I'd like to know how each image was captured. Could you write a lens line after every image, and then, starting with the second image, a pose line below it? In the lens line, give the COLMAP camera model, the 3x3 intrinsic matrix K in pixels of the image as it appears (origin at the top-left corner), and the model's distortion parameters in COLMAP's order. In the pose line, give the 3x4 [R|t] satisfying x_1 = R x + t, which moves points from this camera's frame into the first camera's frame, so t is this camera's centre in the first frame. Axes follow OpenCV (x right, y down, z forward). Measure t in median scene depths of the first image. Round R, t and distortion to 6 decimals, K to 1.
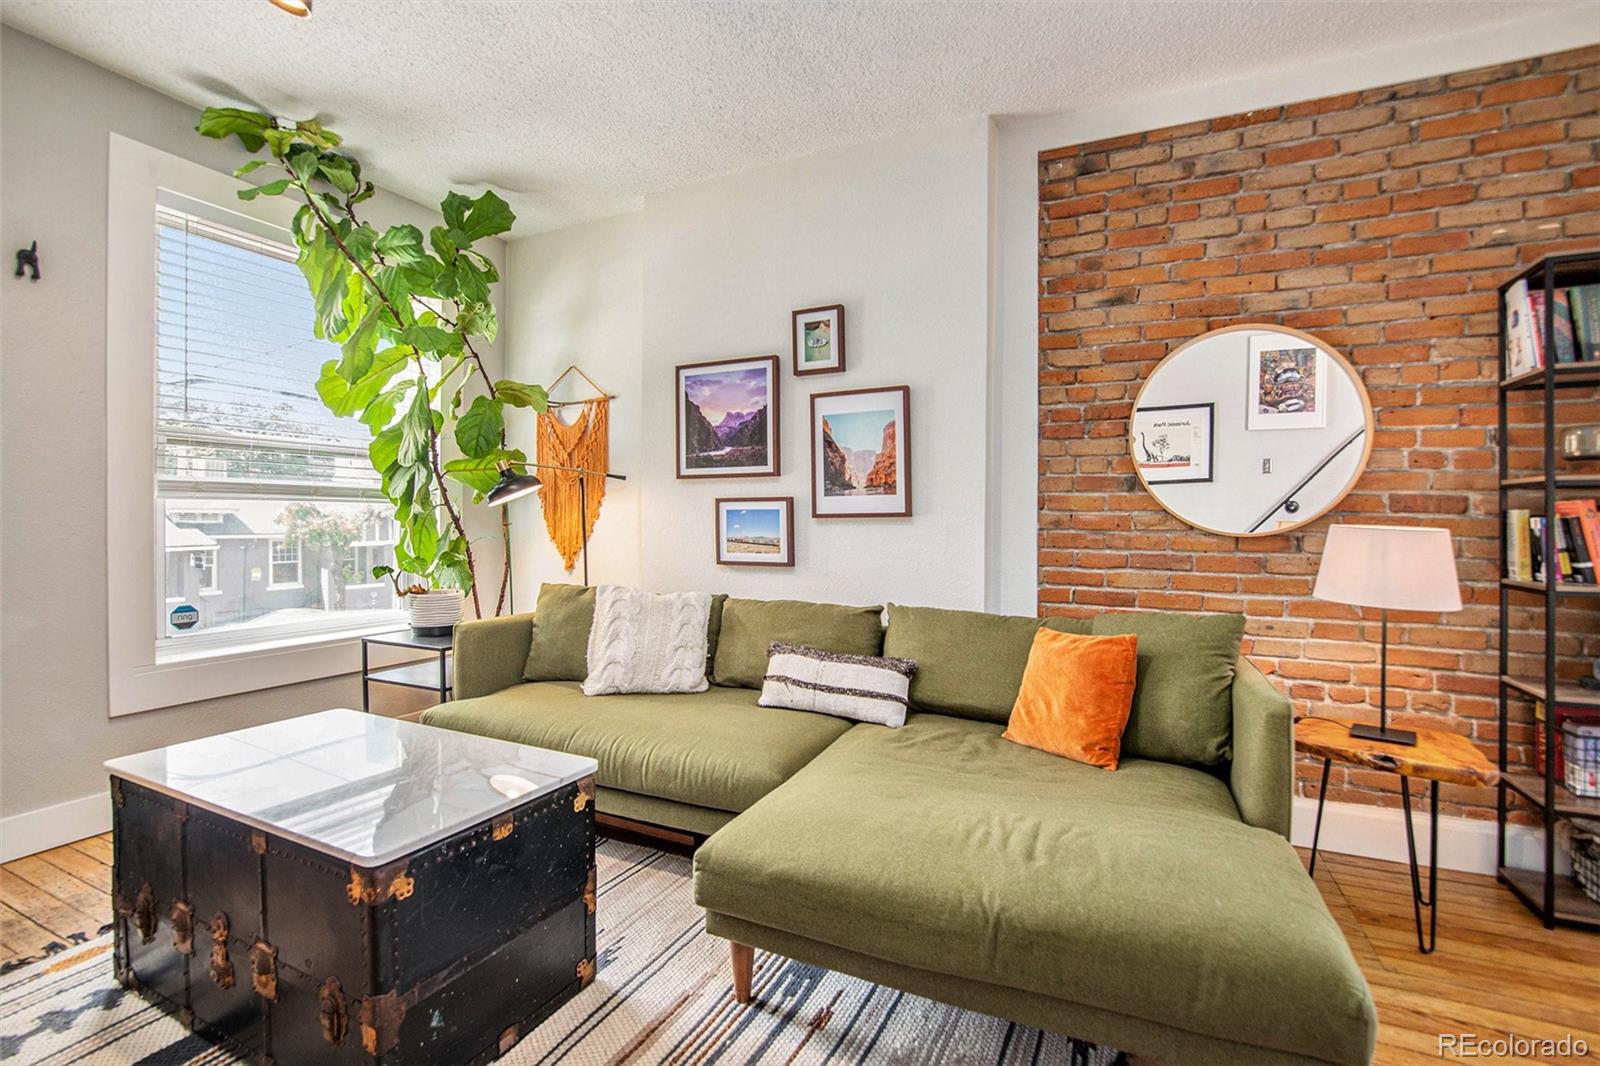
lens RADIAL K [[731.6, 0, 801.5], [0, 731.6, 534.0], [0, 0, 1]] dist [-0.017167, -0.000250]
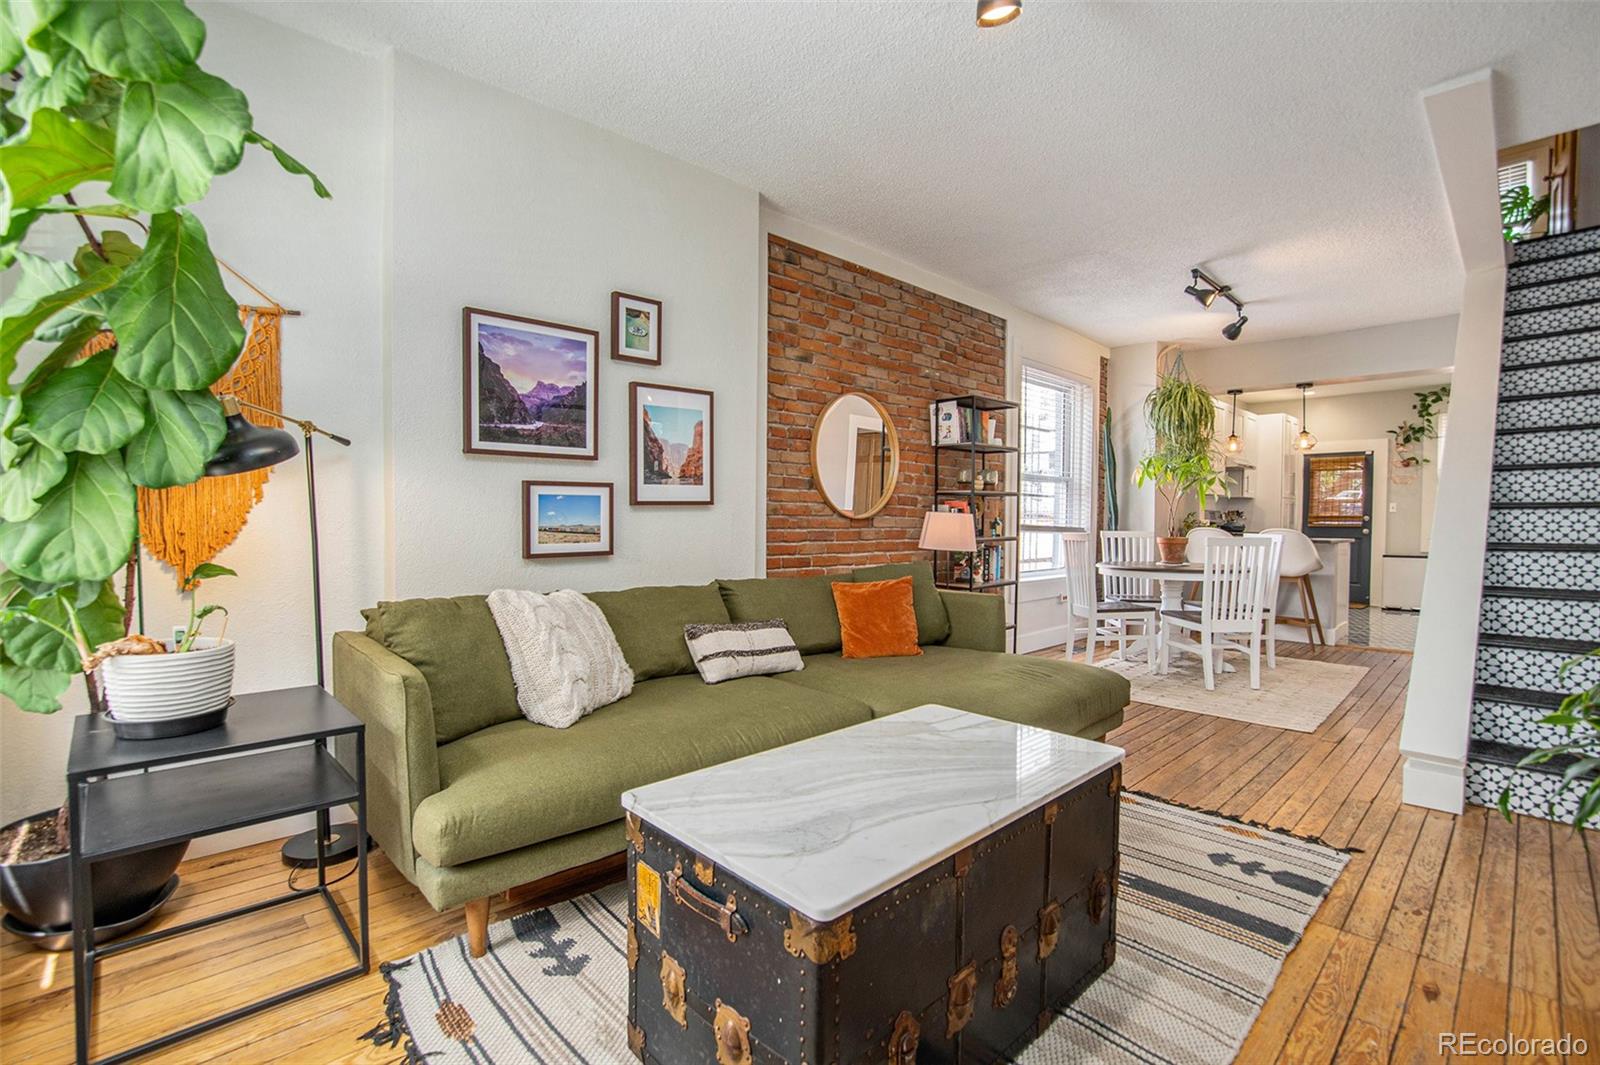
lens RADIAL K [[731.6, 0, 799.8], [0, 731.6, 533.0], [0, 0, 1]] dist [-0.017167, -0.000250]
pose [[0.352696, -0.029873, 0.935261, -0.861333], [0.007860, 0.999550, 0.028963, -0.011065], [-0.935705, -0.002864, 0.352772, 0.439937]]
